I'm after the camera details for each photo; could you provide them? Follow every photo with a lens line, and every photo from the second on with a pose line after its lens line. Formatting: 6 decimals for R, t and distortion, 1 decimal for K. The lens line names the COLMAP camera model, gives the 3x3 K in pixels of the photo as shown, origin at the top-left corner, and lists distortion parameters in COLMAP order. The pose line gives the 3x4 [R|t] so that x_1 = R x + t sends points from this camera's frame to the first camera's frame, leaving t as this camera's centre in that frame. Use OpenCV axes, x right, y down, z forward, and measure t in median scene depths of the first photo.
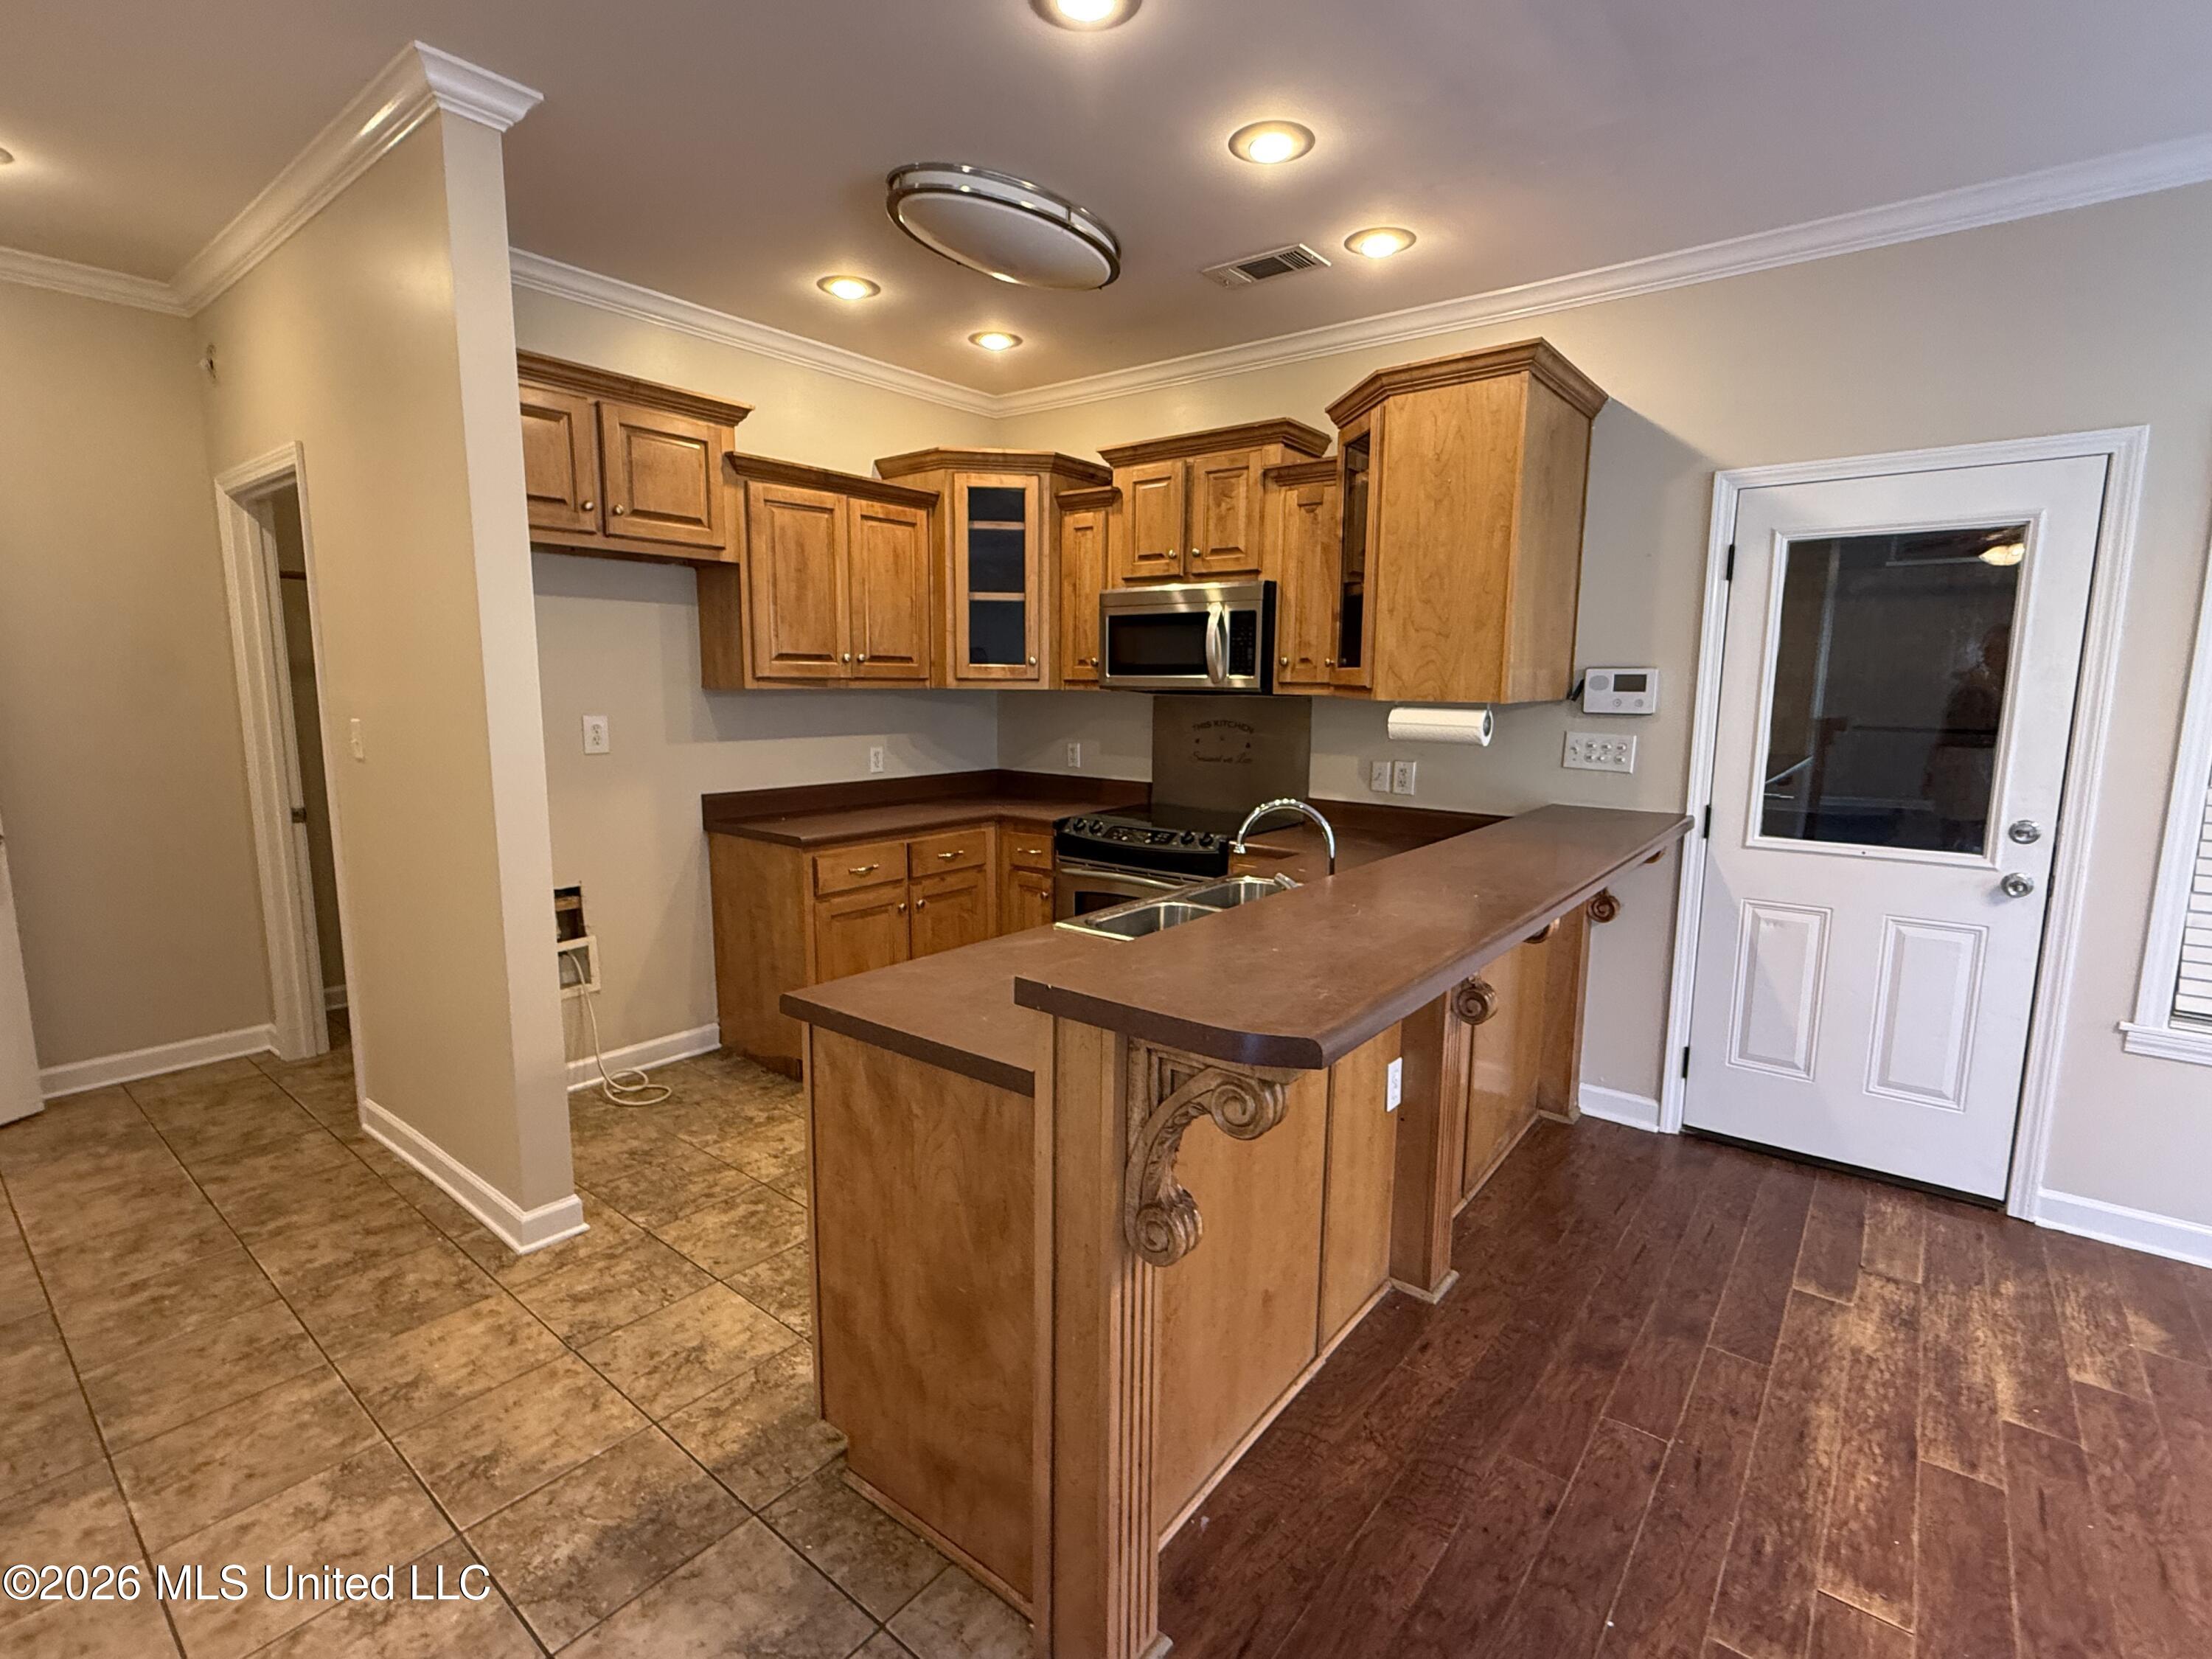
lens RADIAL K [[1038.3, 0, 1106.0], [0, 1038.3, 829.5], [0, 0, 1]] dist [0.000837, 0.000436]
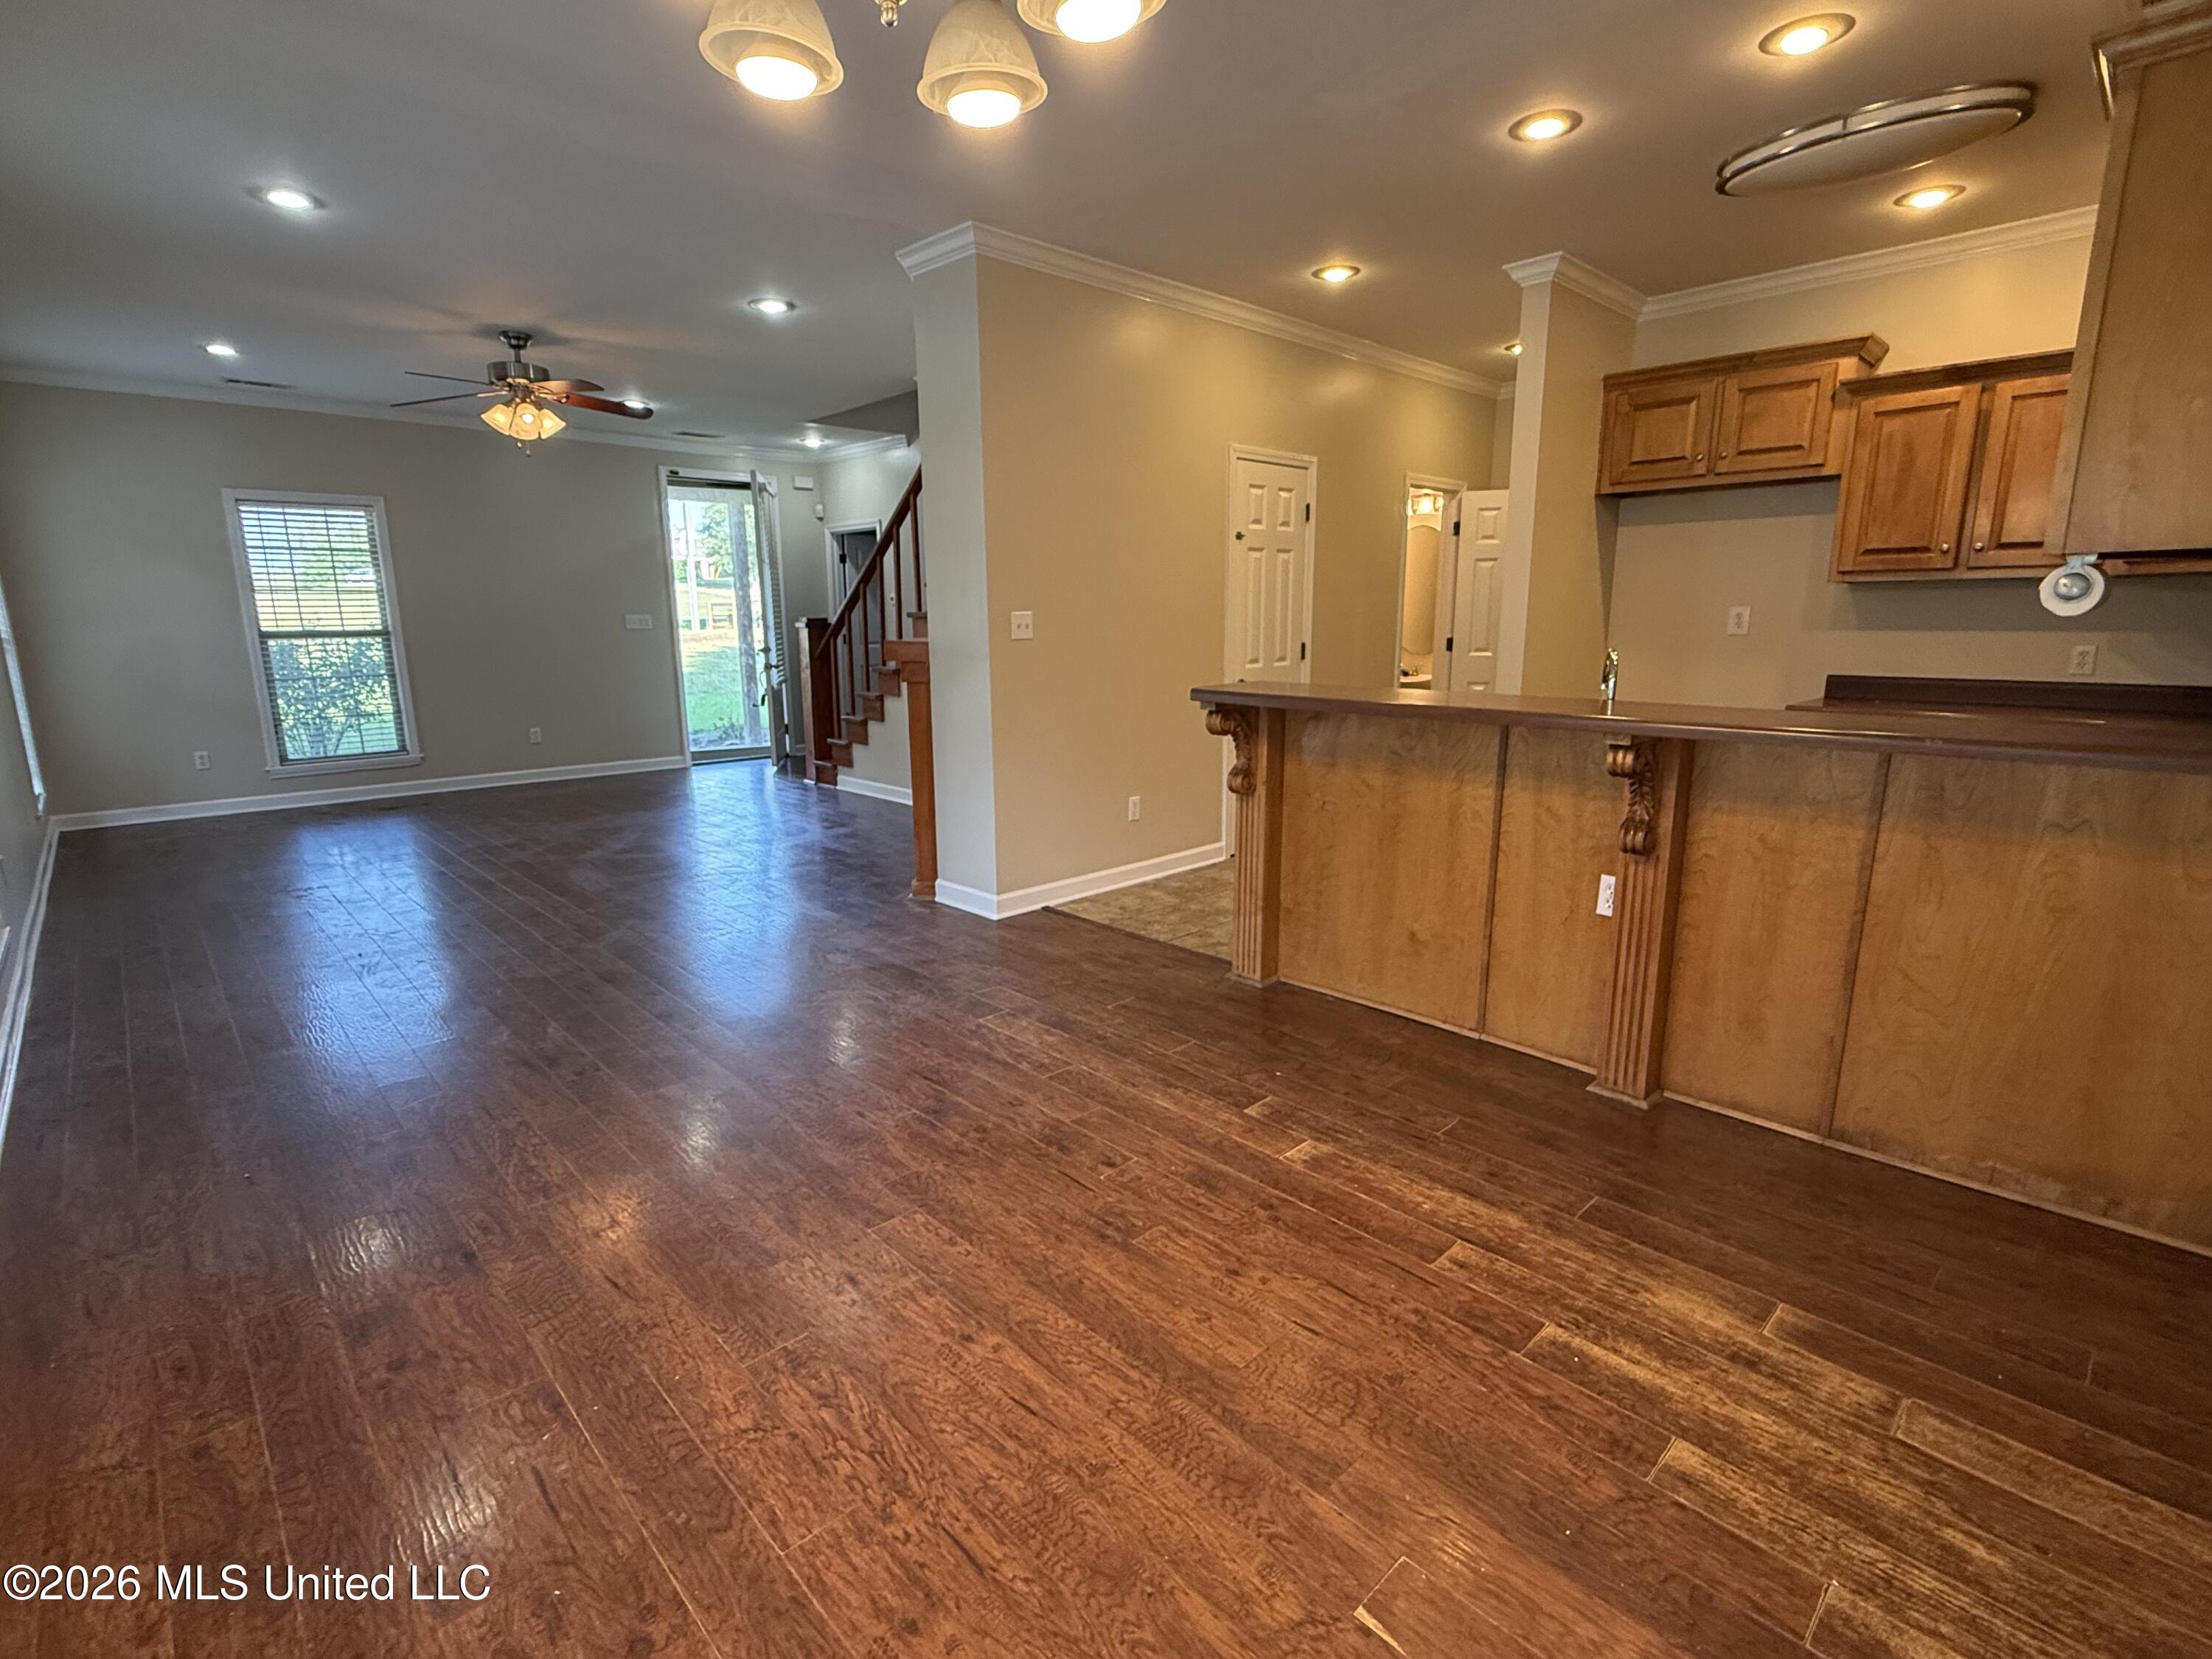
lens RADIAL K [[1041.1, 0, 1107.8], [0, 1041.1, 832.7], [0, 0, 1]] dist [-0.001146, 0.000083]
pose [[-0.137666, 0.193678, -0.971358, 0.975736], [-0.138227, 0.967342, 0.212468, 0.002851], [0.980786, 0.163517, -0.106398, 0.364639]]
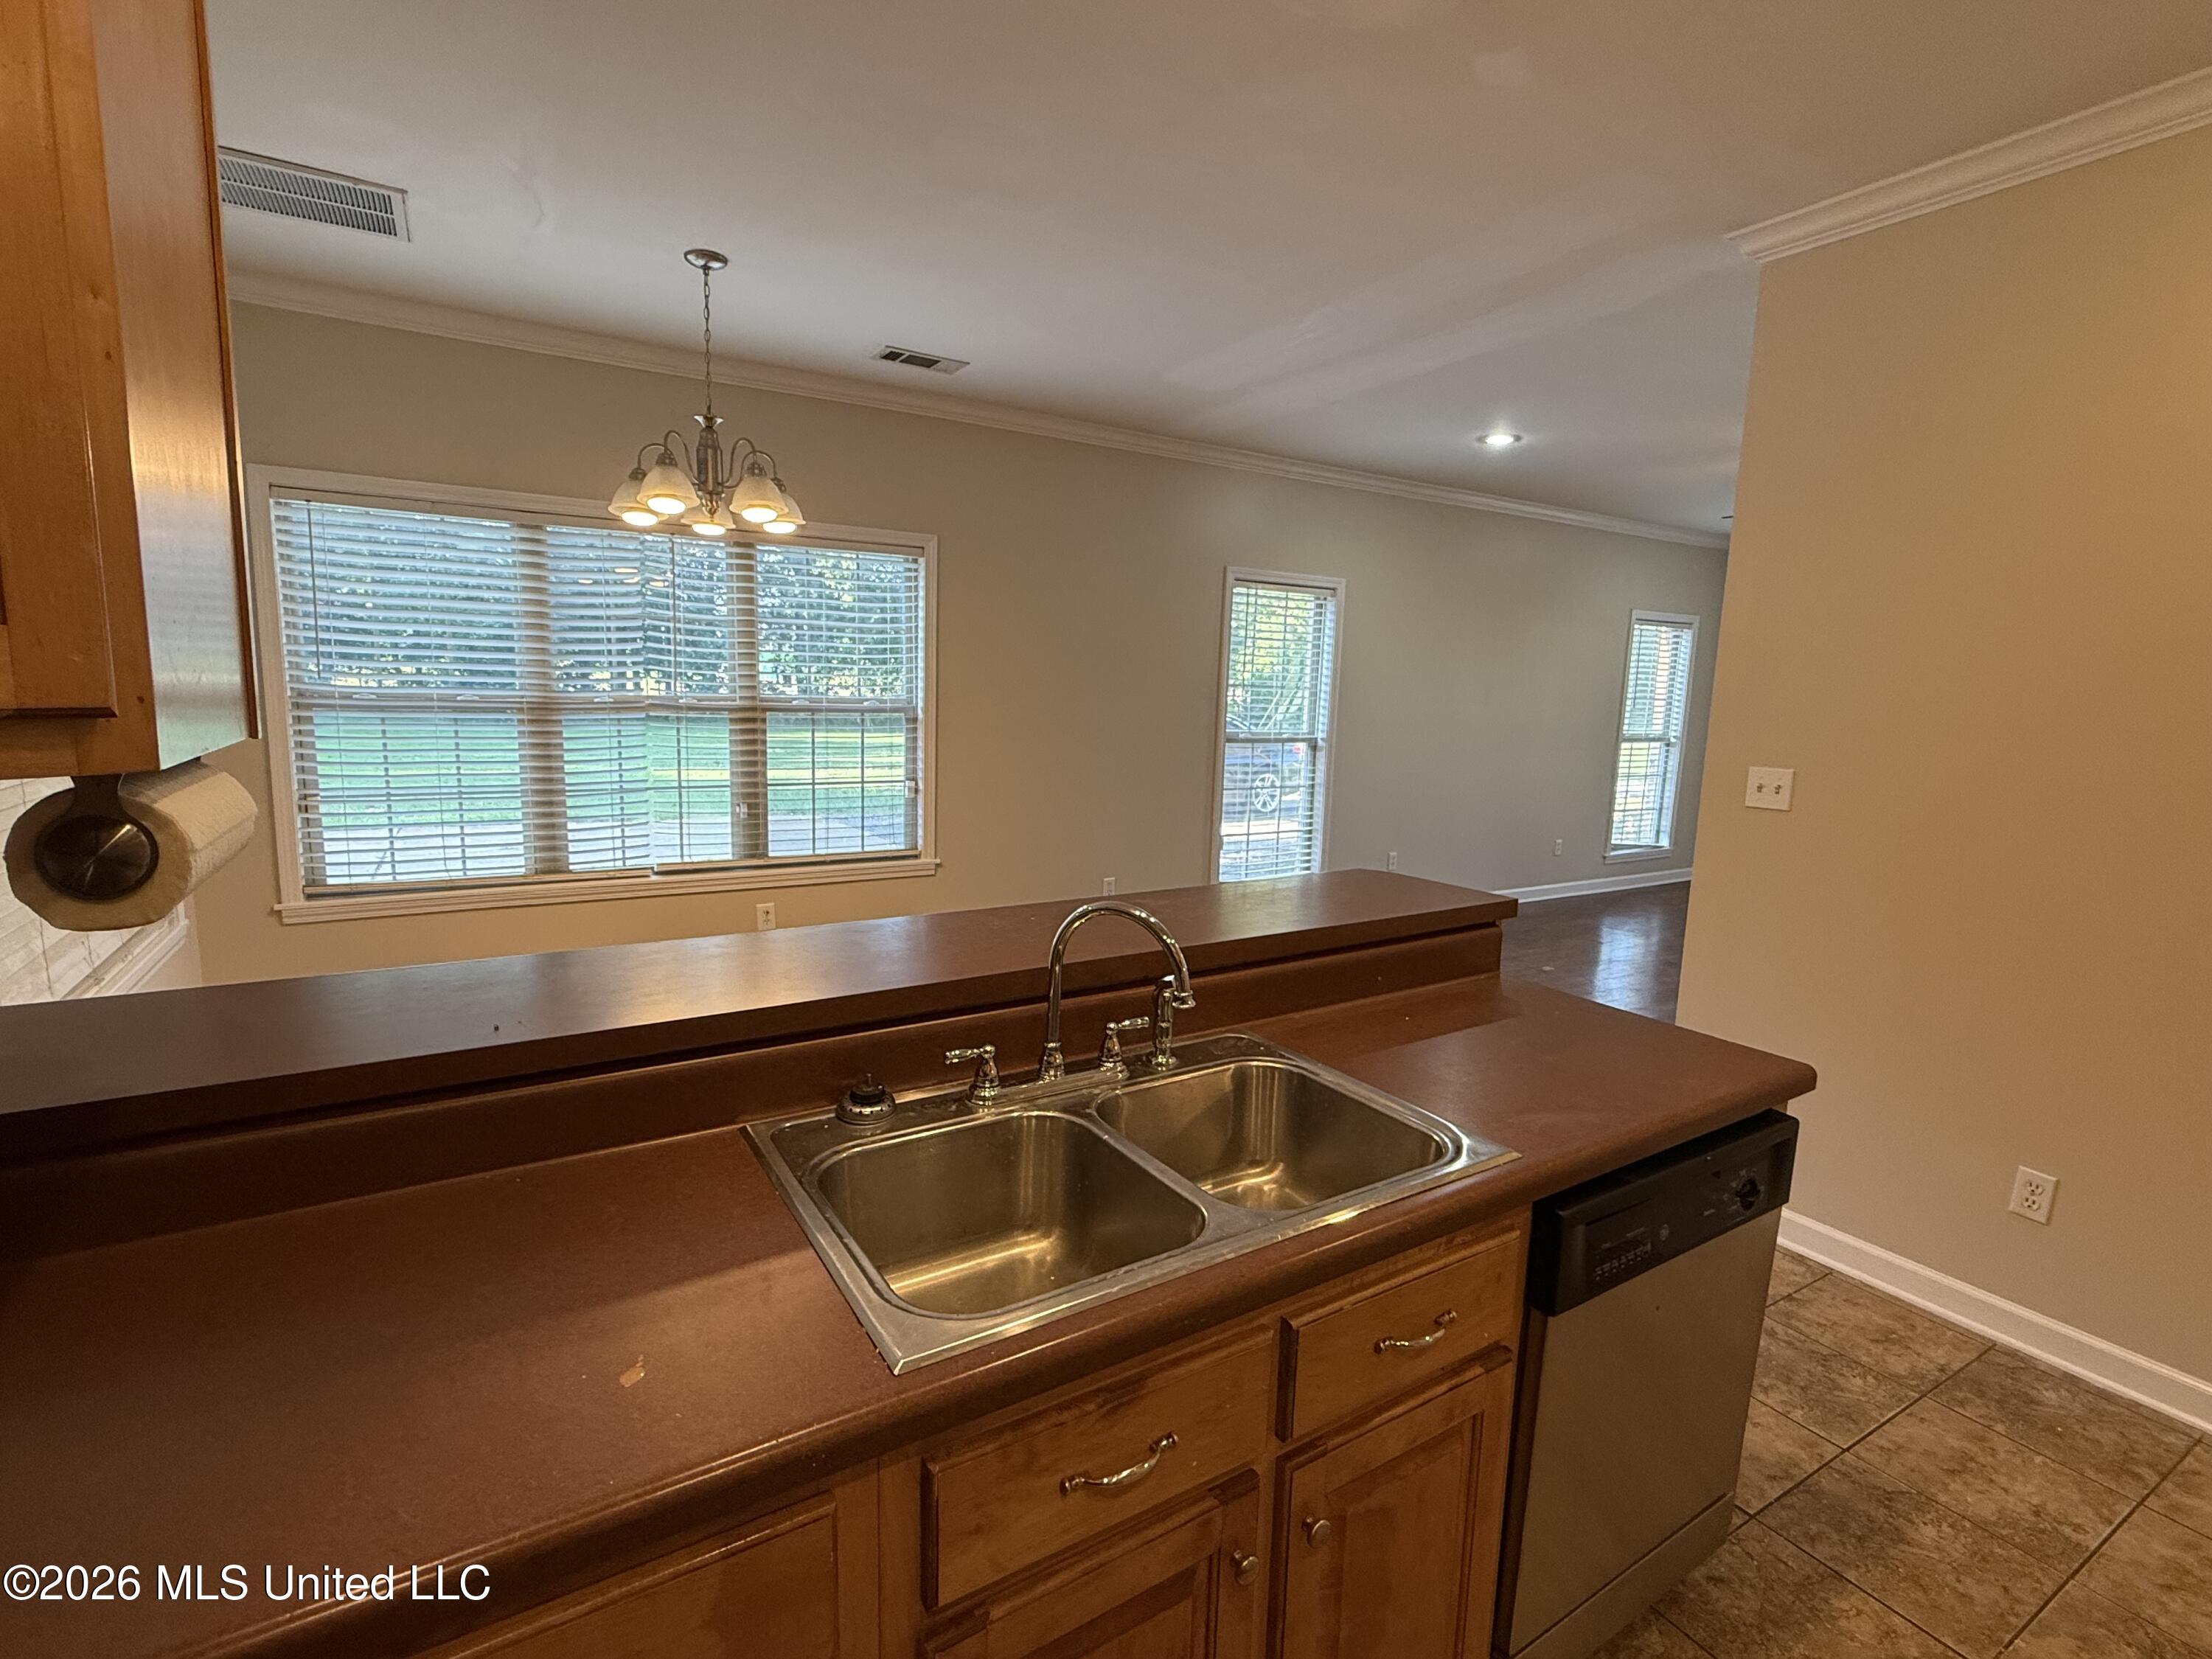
lens RADIAL K [[1009.8, 0, 1106.0], [0, 1009.8, 829.5], [0, 0, 1]] dist [-0.000867, -0.000105]
pose [[-0.943810, -0.085120, 0.319339, 0.003750], [0.005852, 0.961807, 0.273666, -0.137234], [-0.330437, 0.260157, -0.907265, 0.953105]]
